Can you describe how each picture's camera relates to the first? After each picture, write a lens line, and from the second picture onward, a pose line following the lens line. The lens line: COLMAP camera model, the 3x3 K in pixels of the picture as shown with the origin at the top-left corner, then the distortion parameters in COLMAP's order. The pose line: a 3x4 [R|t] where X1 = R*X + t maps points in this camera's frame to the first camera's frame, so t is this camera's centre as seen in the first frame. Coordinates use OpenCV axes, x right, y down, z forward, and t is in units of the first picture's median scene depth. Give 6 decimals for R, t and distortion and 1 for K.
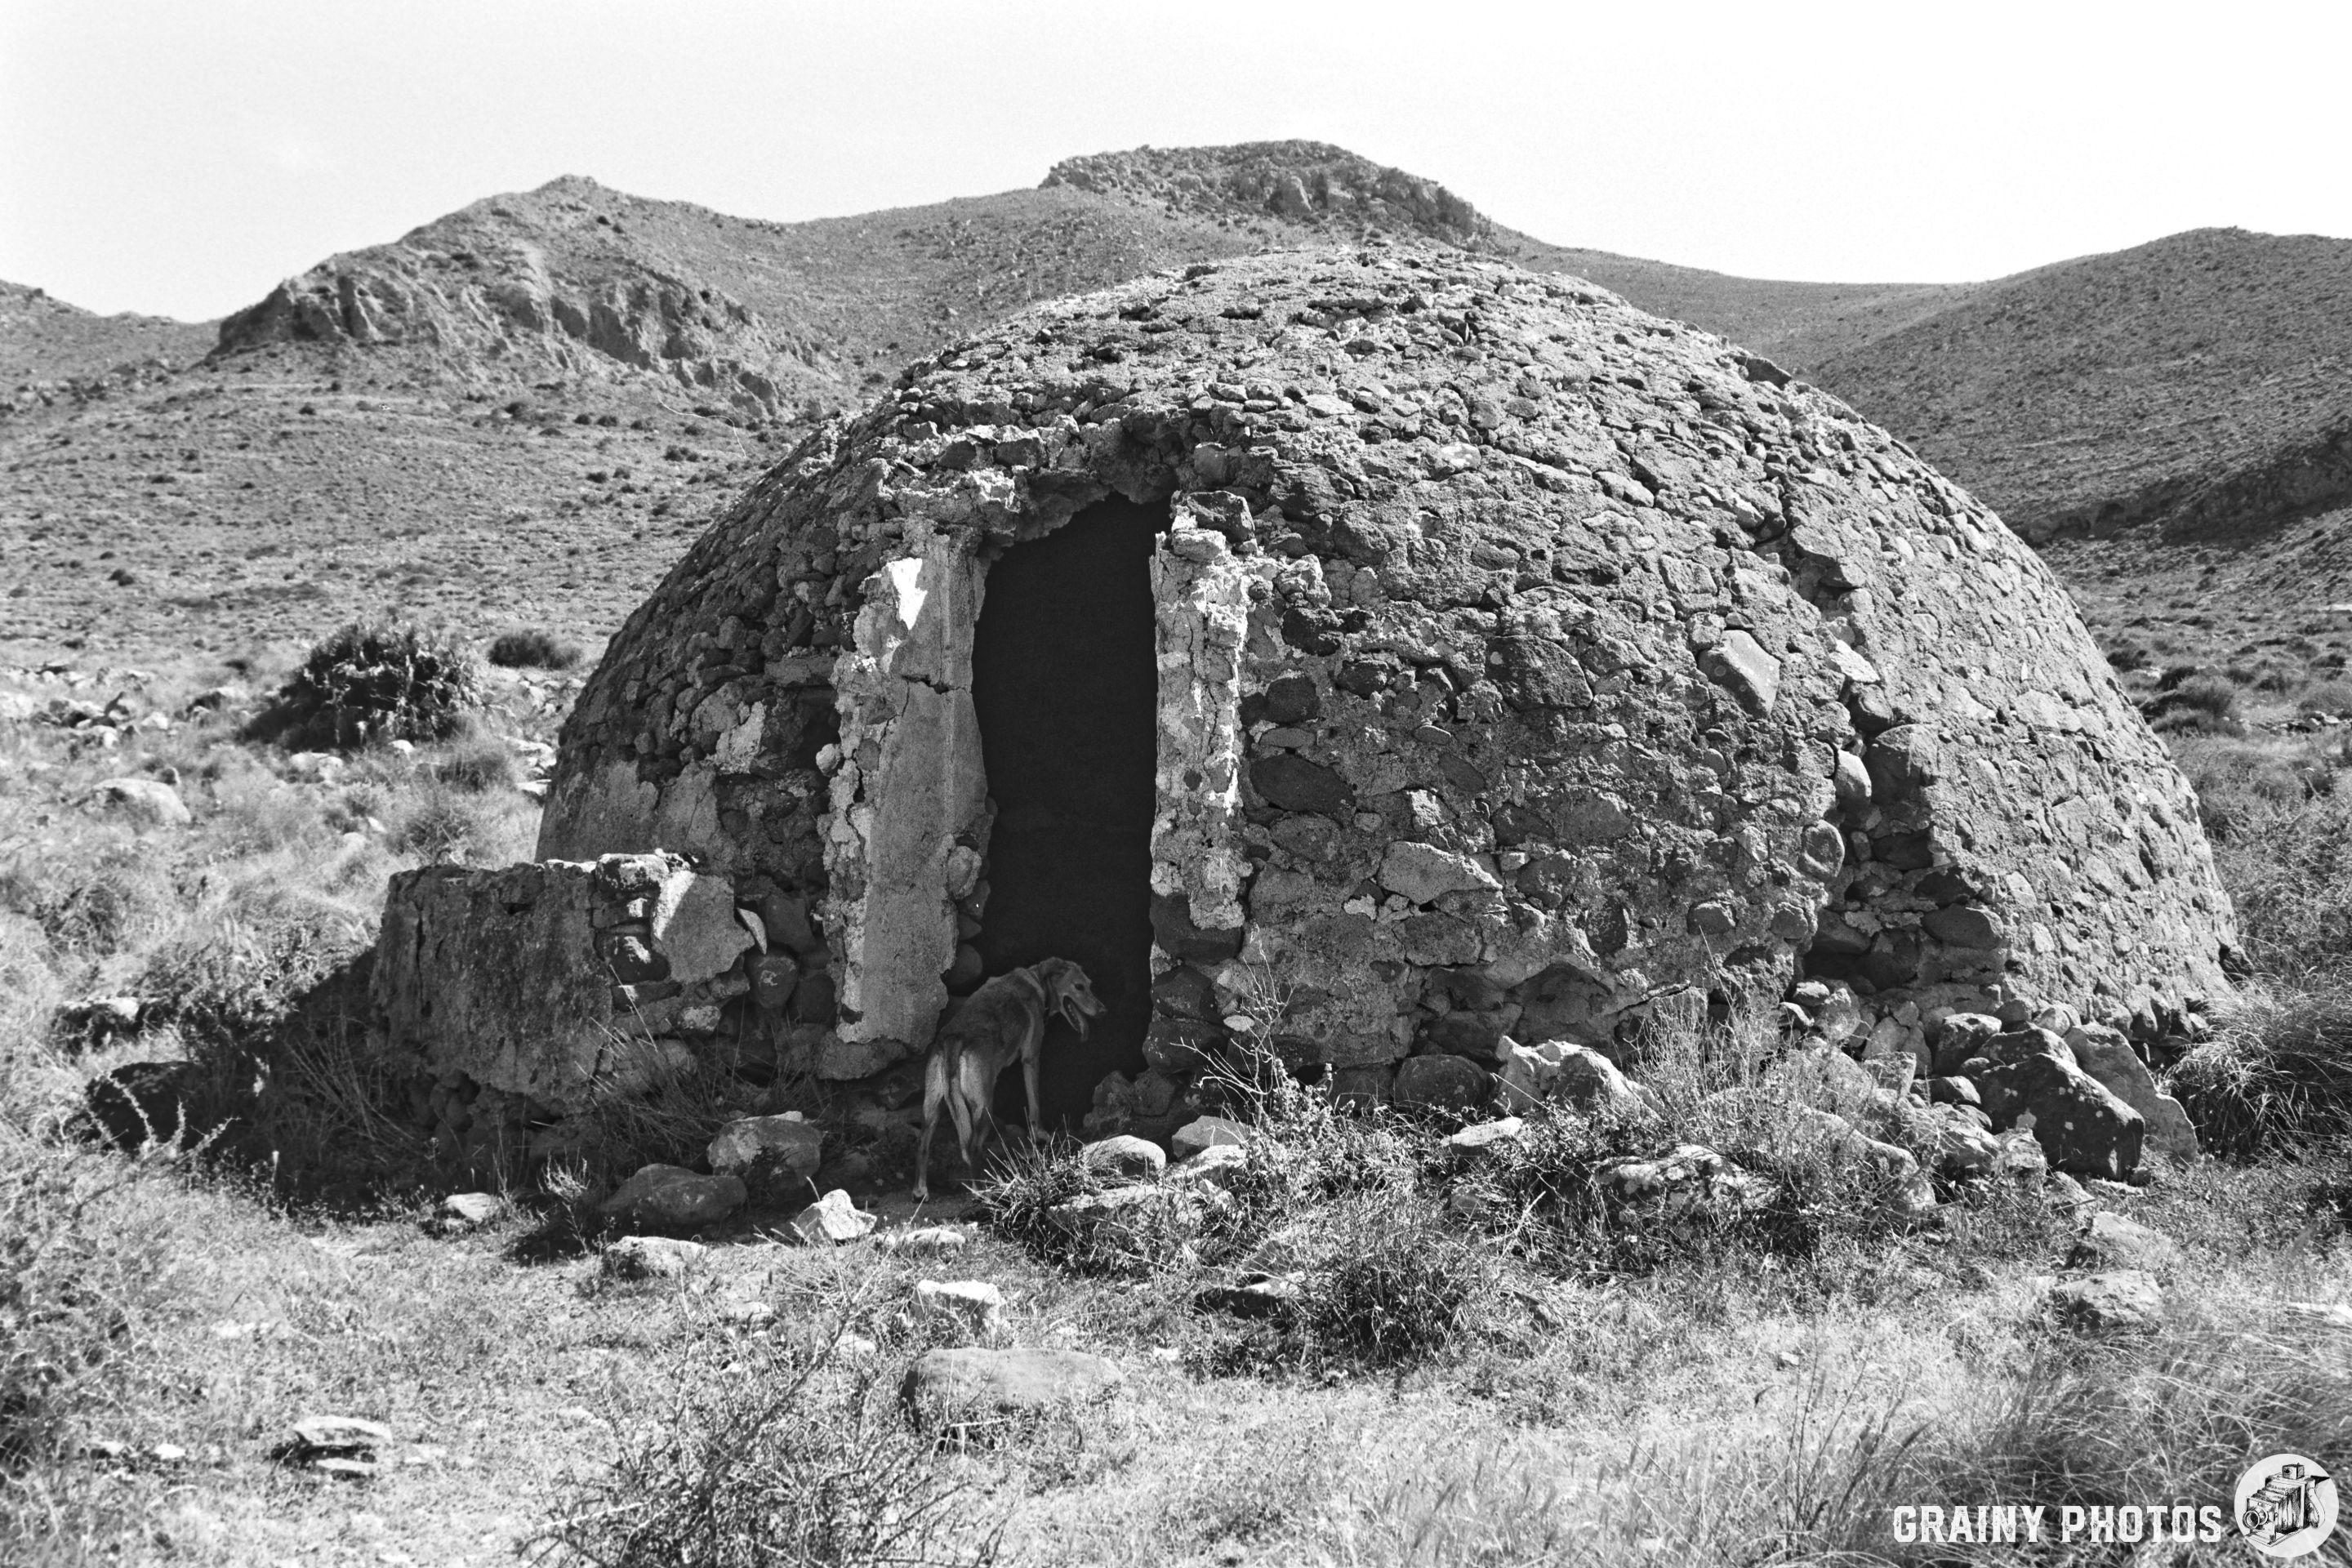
lens RADIAL K [[2632.5, 0, 1176.0], [0, 2632.5, 784.0], [0, 0, 1]] dist [-0.030085, 0.012387]
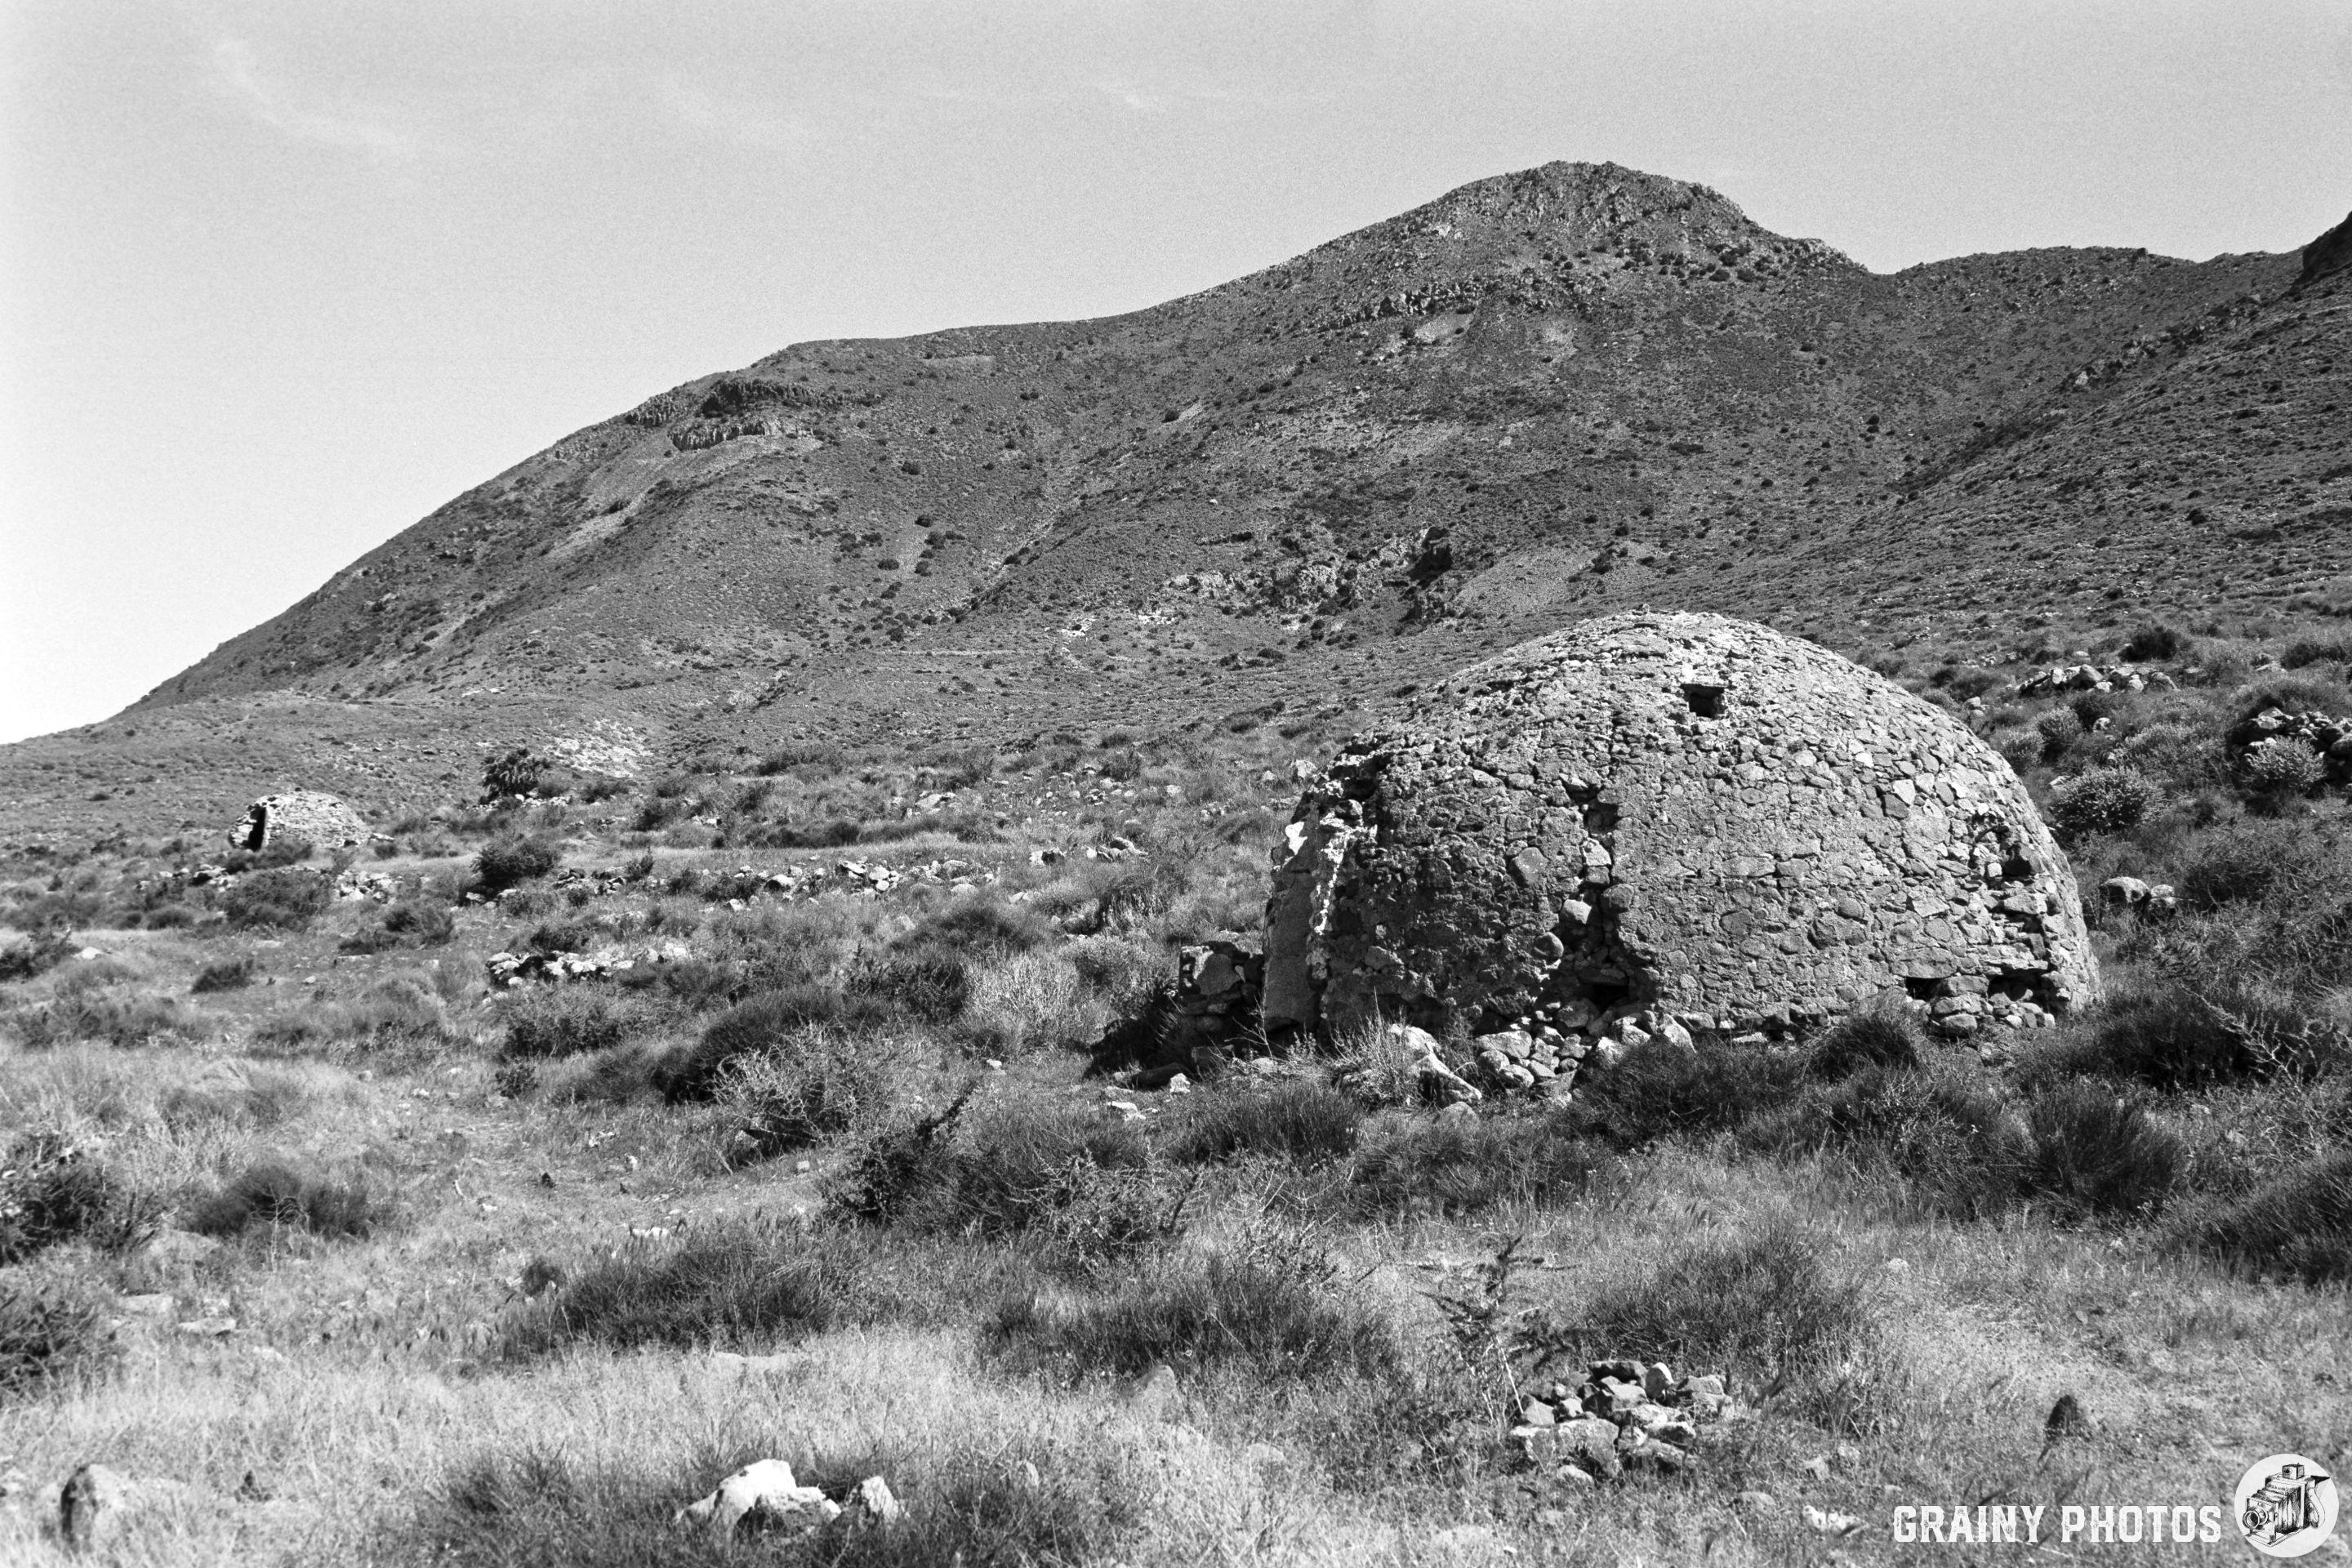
lens RADIAL K [[2632.5, 0, 1176.0], [0, 2632.5, 784.0], [0, 0, 1]] dist [-0.030085, 0.012387]
pose [[0.673282, -0.043254, -0.738120, 0.104710], [0.074451, 0.997180, 0.009477, -0.009771], [0.735628, -0.061334, 0.674603, -0.047495]]
